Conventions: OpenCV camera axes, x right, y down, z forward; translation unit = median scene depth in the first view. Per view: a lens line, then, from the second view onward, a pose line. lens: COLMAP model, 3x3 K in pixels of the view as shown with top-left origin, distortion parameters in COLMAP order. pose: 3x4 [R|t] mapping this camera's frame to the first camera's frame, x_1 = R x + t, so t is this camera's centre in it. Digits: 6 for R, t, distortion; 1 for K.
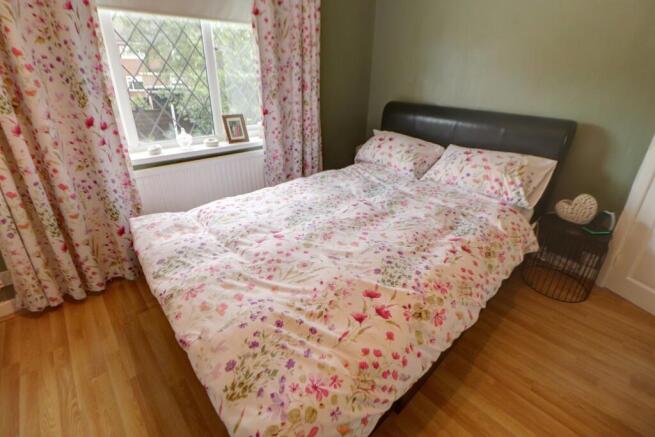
lens RADIAL K [[304.3, 0, 329.5], [0, 304.3, 206.5], [0, 0, 1]] dist [0.003253, -0.014050]
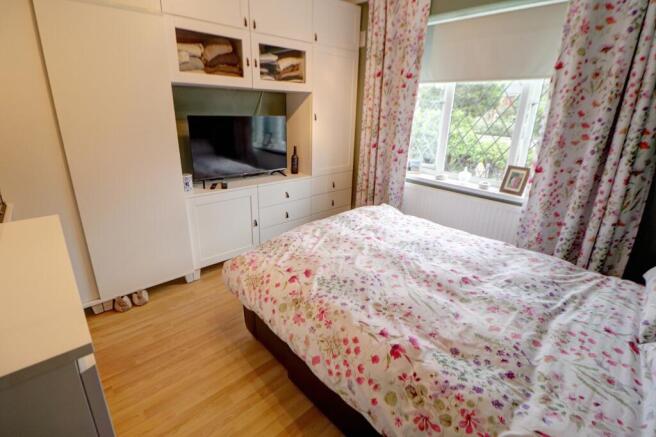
lens RADIAL K [[304.7, 0, 330.0], [0, 304.7, 206.5], [0, 0, 1]] dist [0.003253, -0.014050]
pose [[0.004271, 0.288883, -0.957355, 0.941354], [-0.430492, 0.864640, 0.258986, -0.259118], [0.902584, 0.411028, 0.128055, 0.530885]]
